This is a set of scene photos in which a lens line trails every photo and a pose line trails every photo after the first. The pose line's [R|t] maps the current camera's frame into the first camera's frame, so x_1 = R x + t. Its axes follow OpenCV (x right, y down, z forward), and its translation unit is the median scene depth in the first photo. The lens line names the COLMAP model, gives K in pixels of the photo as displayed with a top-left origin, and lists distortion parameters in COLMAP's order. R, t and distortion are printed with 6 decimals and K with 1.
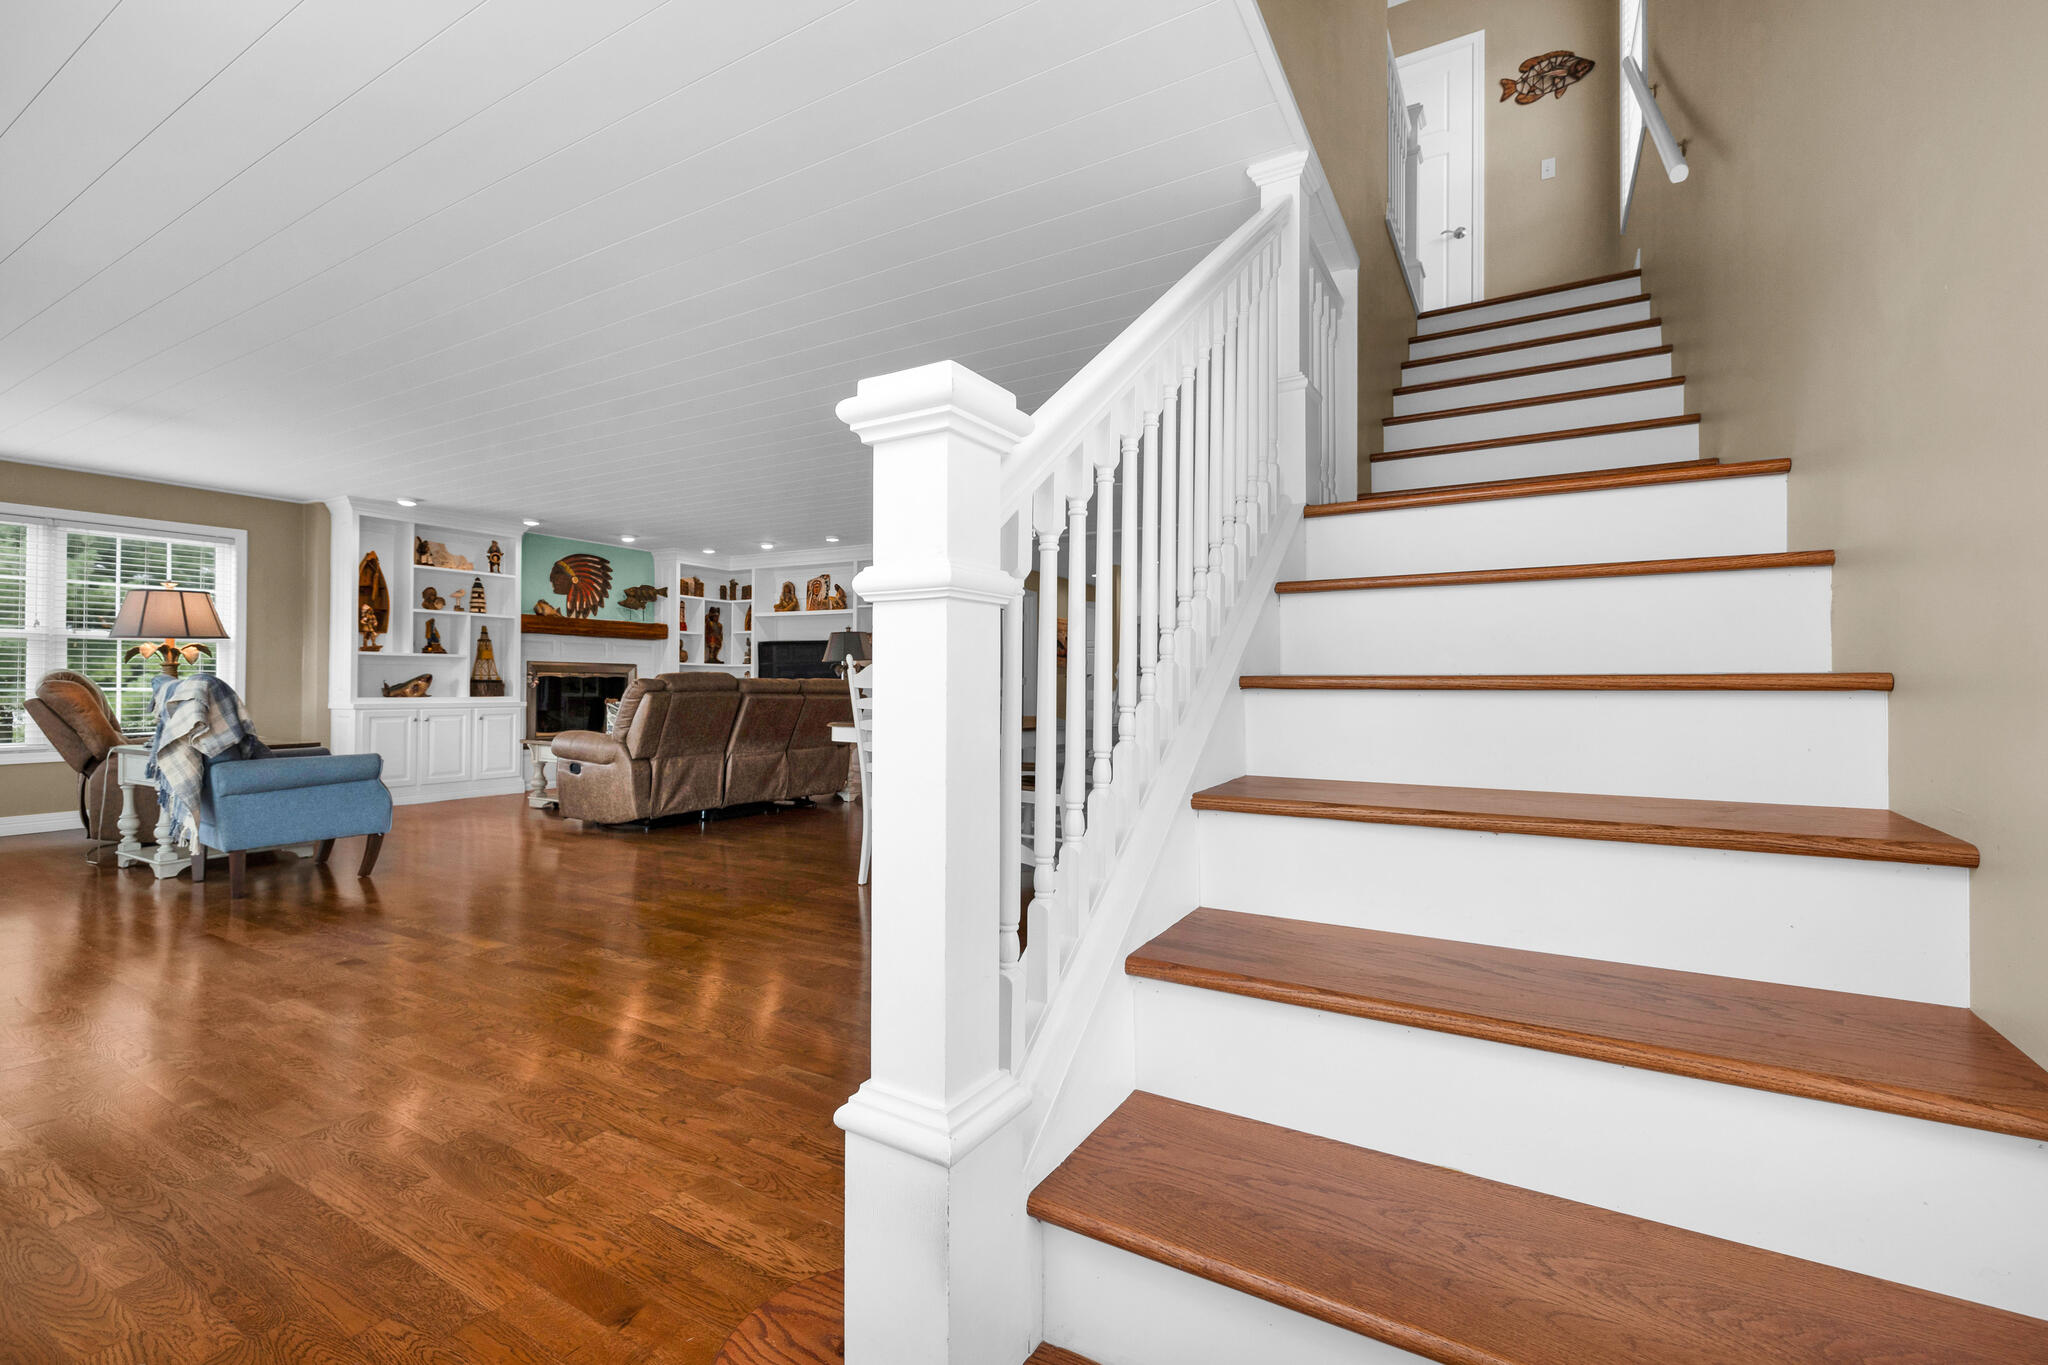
lens RADIAL K [[872.2, 0, 1027.4], [0, 872.2, 675.4], [0, 0, 1]] dist [0.000549, 0.000485]
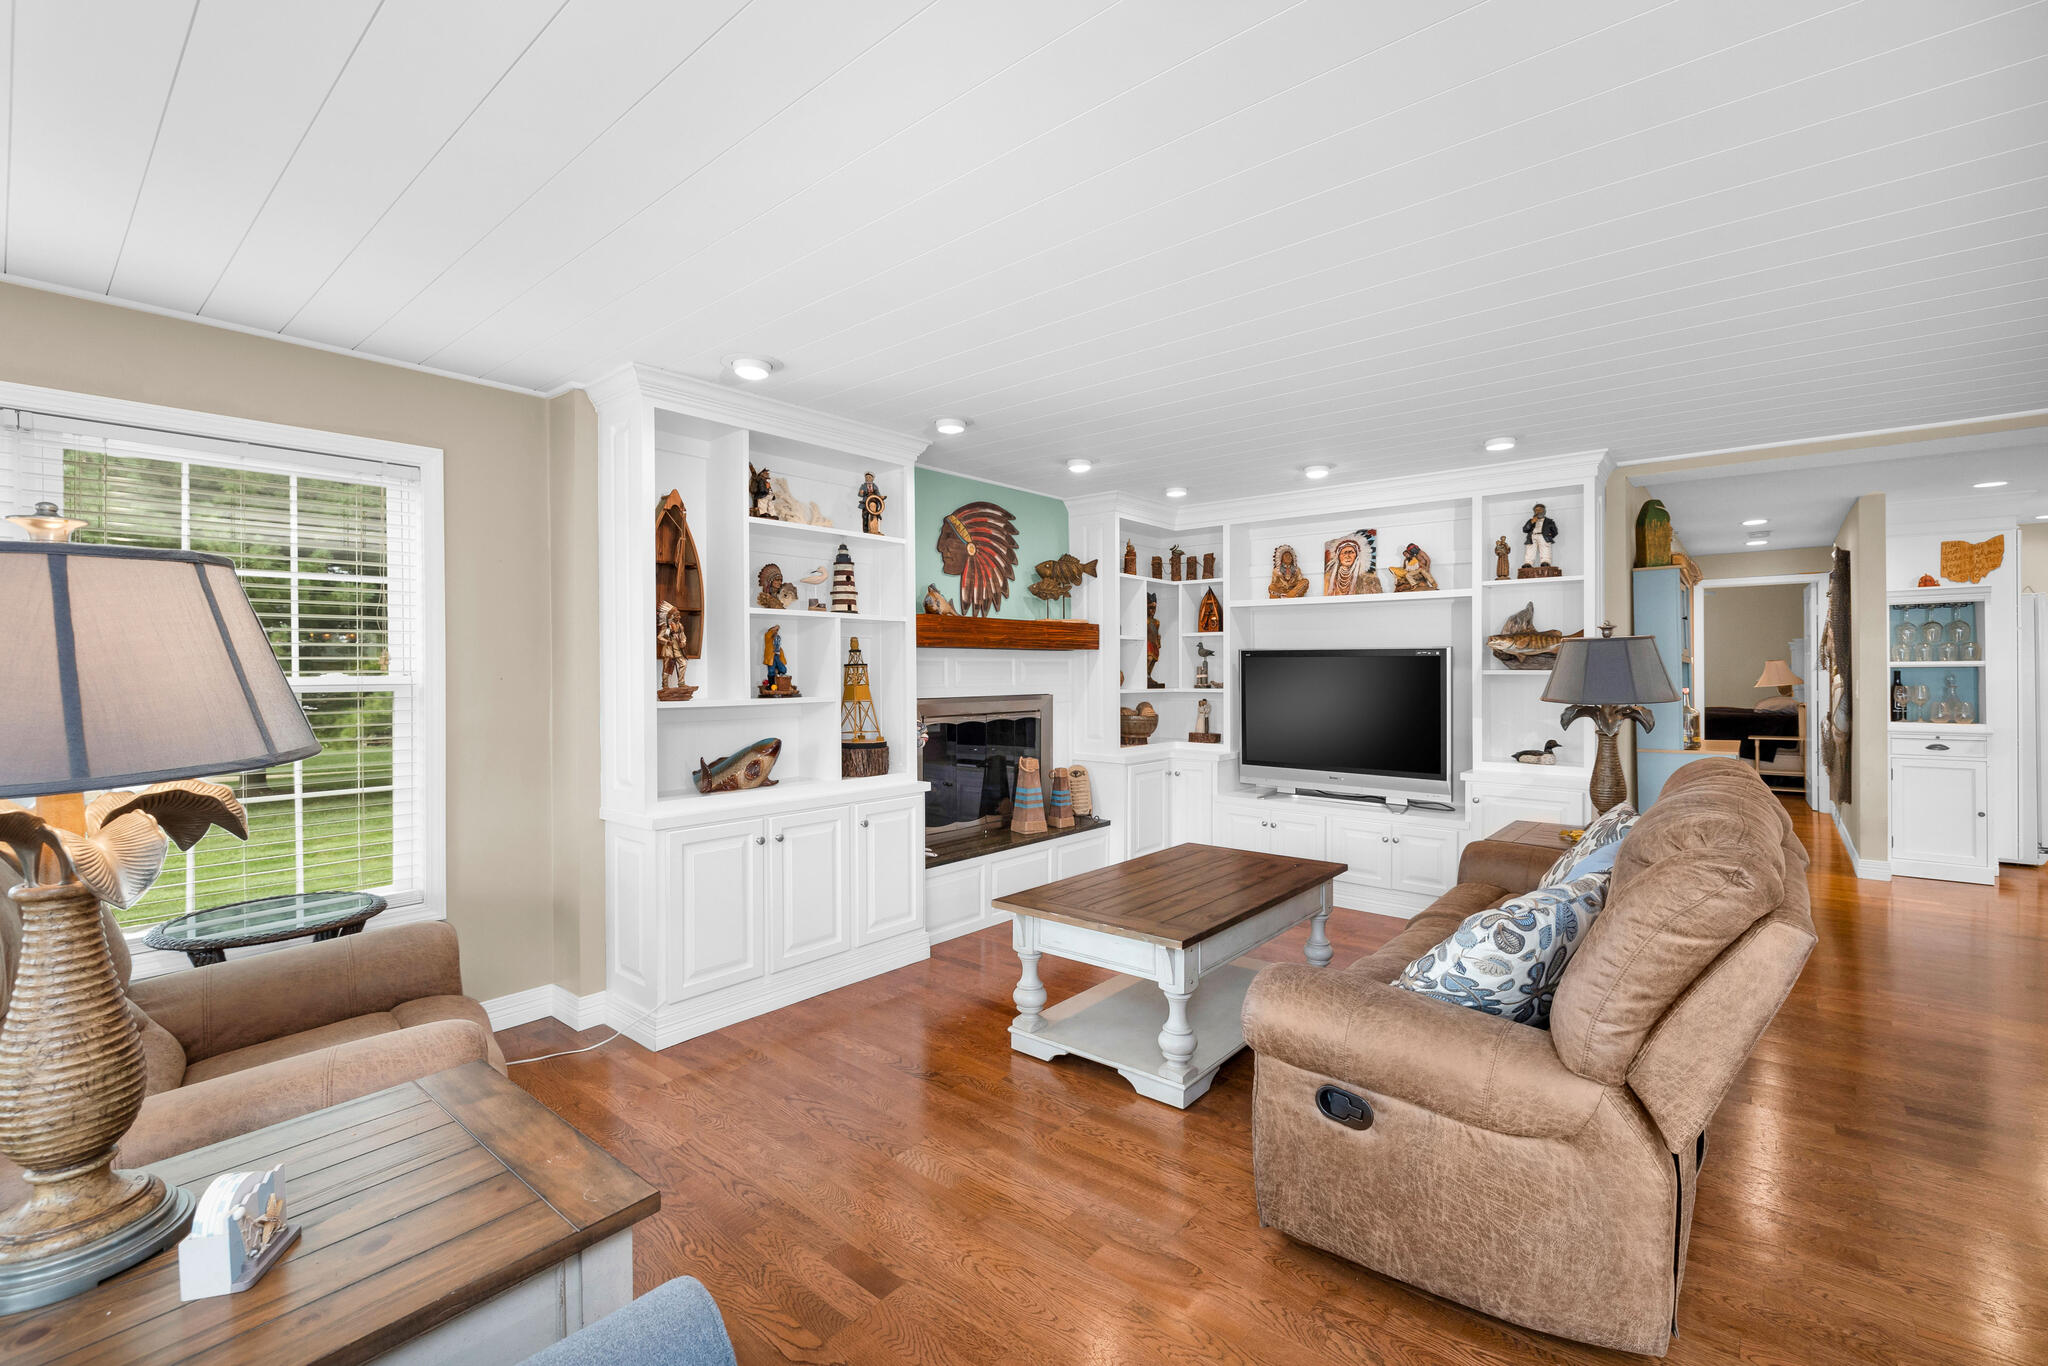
lens RADIAL K [[876.3, 0, 1027.3], [0, 876.3, 671.4], [0, 0, 1]] dist [-0.000534, 0.000254]
pose [[0.984063, -0.010438, -0.177515, -0.445056], [0.012457, 0.999870, 0.010262, -0.042091], [0.177385, -0.012310, 0.984065, 0.523652]]
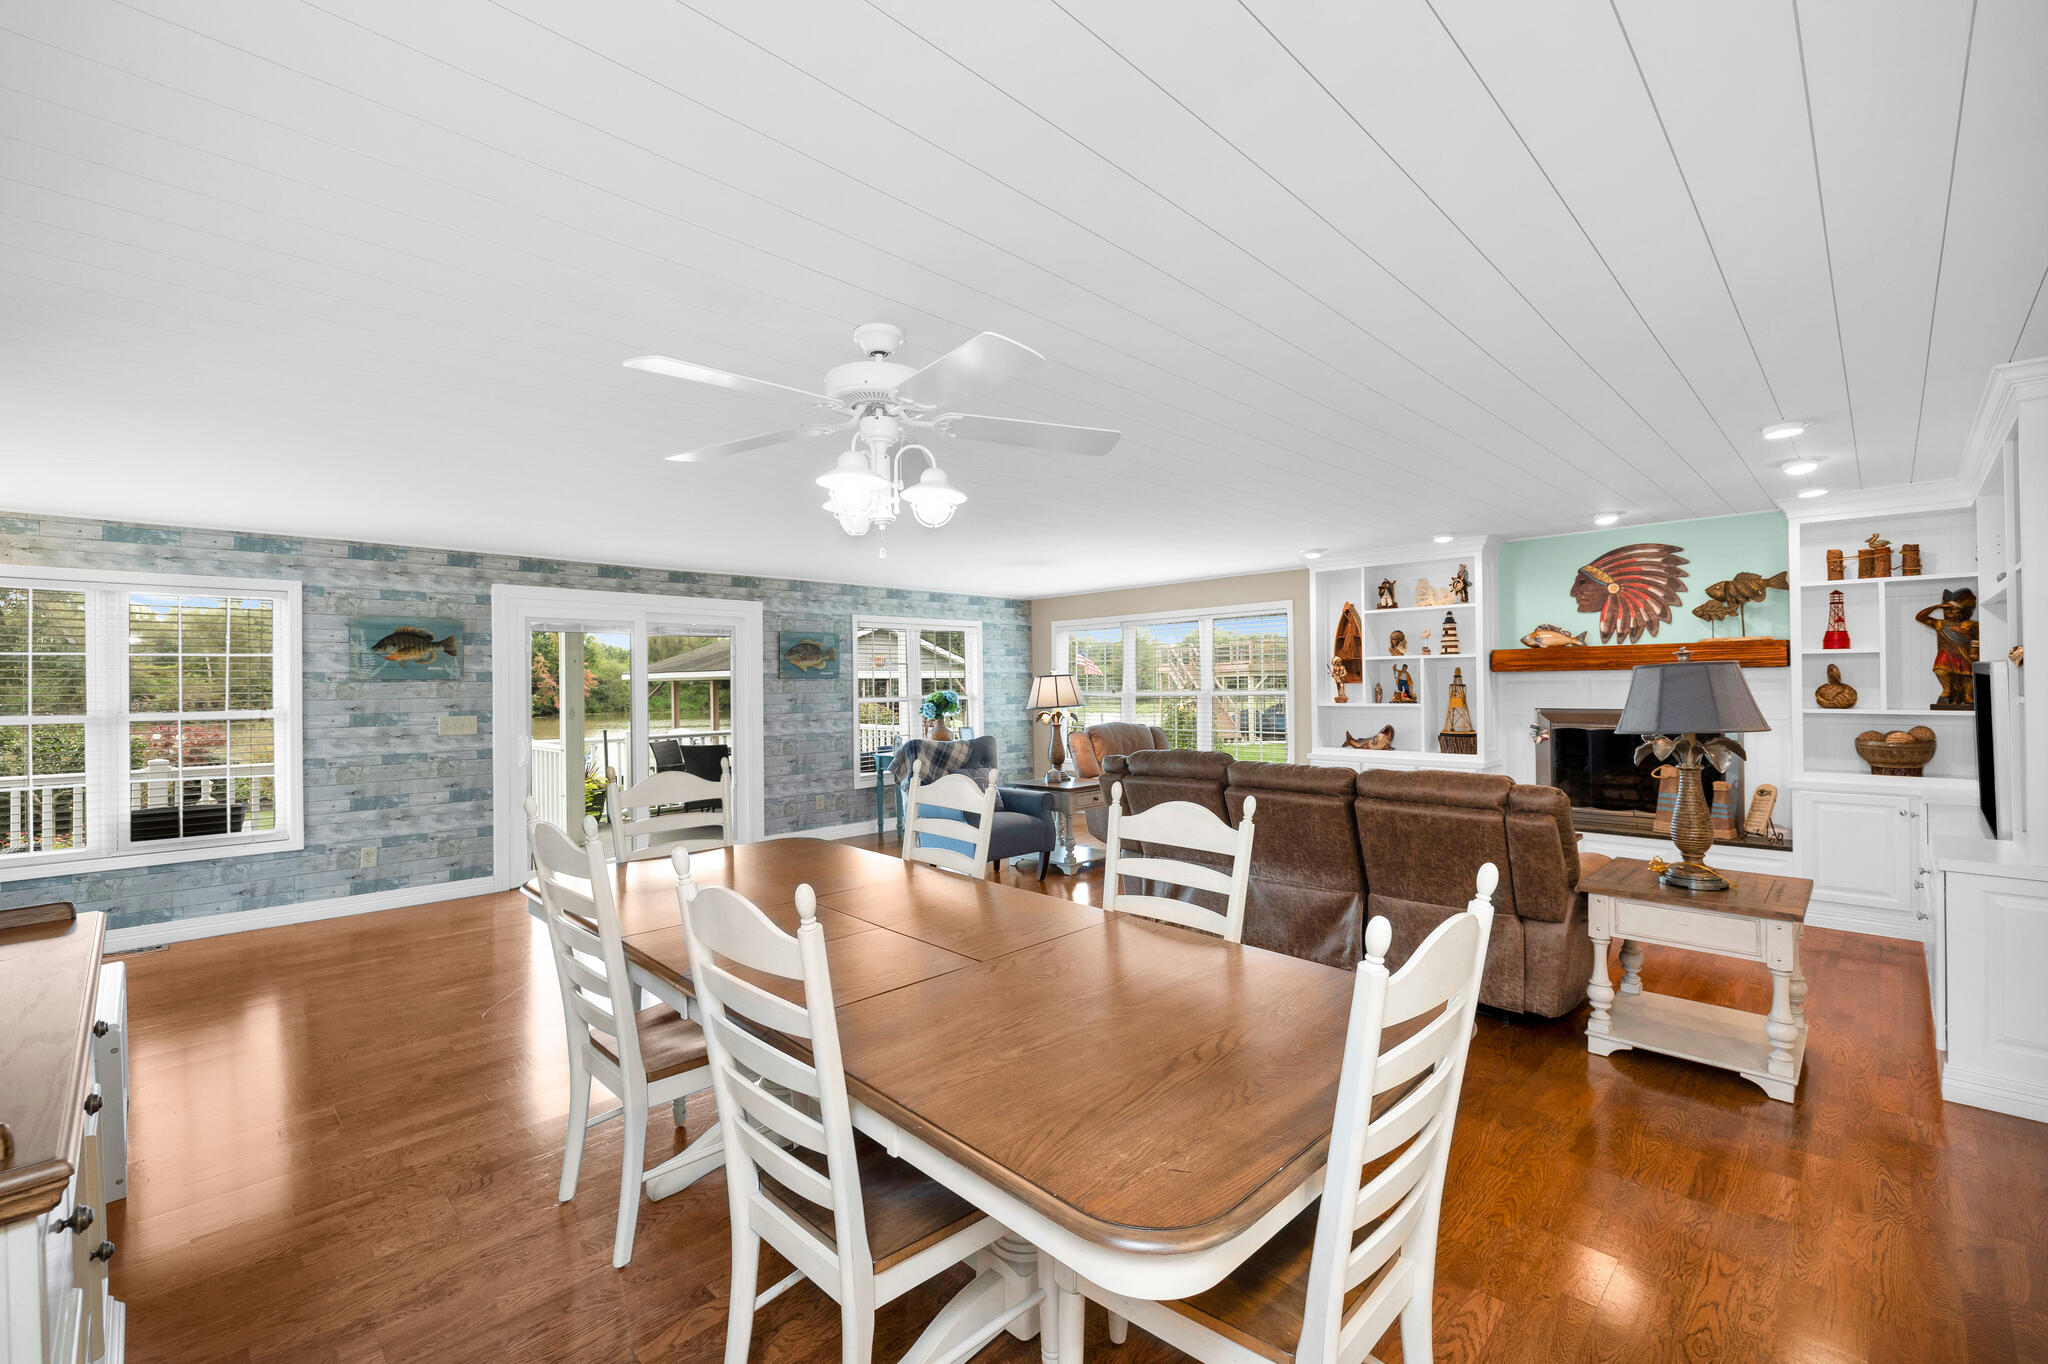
lens RADIAL K [[883.0, 0, 1029.1], [0, 883.0, 685.7], [0, 0, 1]] dist [0.001661, 0.000497]
pose [[-0.252541, 0.001299, -0.967585, 0.310314], [0.022197, 0.999744, -0.004452, -0.046676], [0.967332, -0.022601, -0.252505, 0.846532]]
